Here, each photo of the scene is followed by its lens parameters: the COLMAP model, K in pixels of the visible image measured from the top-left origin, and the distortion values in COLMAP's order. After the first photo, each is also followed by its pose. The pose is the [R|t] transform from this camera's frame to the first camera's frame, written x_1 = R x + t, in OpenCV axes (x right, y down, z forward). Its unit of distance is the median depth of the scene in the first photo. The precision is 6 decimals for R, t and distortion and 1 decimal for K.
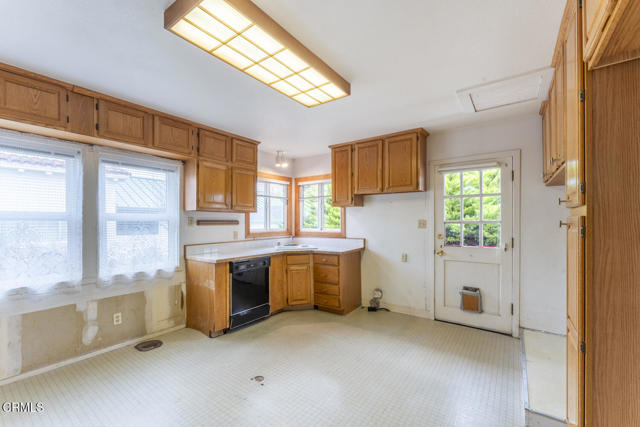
lens RADIAL K [[261.9, 0, 319.5], [0, 261.9, 217.6], [0, 0, 1]] dist [-0.000221, -0.000037]
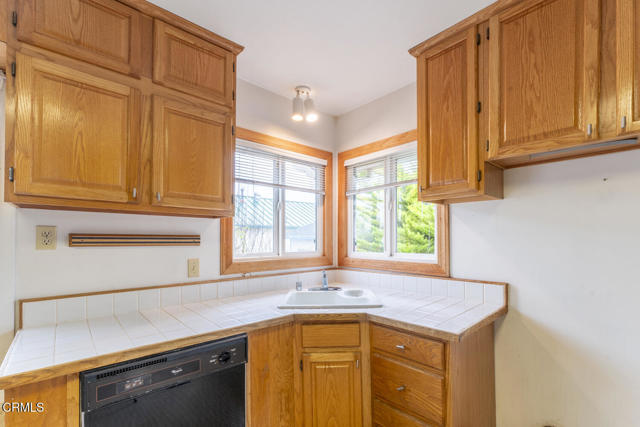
lens RADIAL K [[284.0, 0, 338.8], [0, 284.0, 233.1], [0, 0, 1]] dist [-0.000795, -0.000039]
pose [[0.984736, 0.000181, -0.174054, 0.003058], [-0.001181, 0.999983, -0.005637, 0.009751], [0.174050, 0.005756, 0.984720, 0.547479]]
